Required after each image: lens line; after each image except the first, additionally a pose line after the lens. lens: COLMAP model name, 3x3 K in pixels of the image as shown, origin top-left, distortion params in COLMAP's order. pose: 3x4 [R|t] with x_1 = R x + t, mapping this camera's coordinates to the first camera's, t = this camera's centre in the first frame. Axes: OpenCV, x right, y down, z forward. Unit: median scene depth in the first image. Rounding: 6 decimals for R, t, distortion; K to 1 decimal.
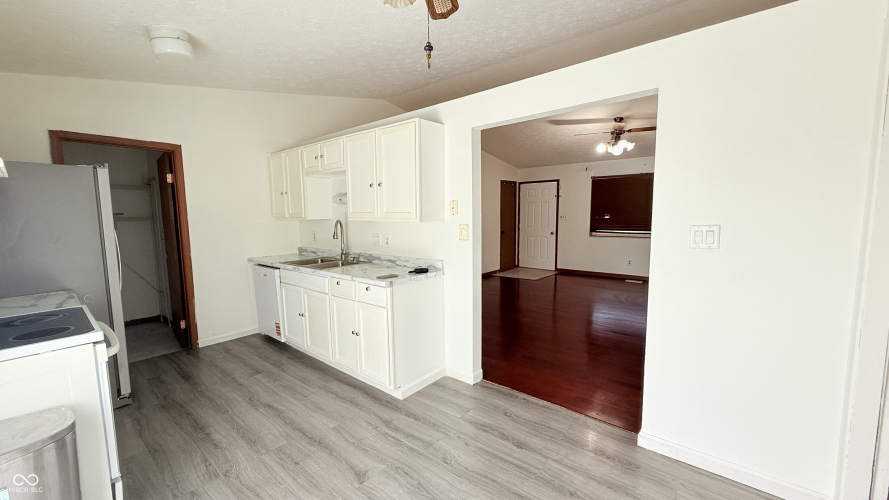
lens RADIAL K [[354.4, 0, 442.8], [0, 354.4, 249.2], [0, 0, 1]] dist [0.000120, 0.000294]
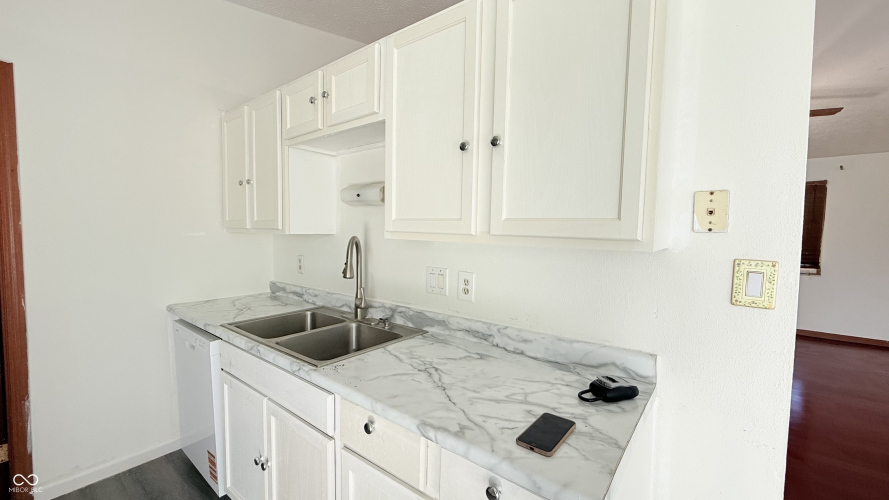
lens RADIAL K [[354.4, 0, 442.8], [0, 354.4, 249.2], [0, 0, 1]] dist [0.000120, 0.000294]
pose [[0.998905, 0.025467, 0.039250, -0.192256], [-0.023393, 0.998350, -0.052443, -0.043404], [-0.040521, 0.051468, 0.997852, 0.519230]]
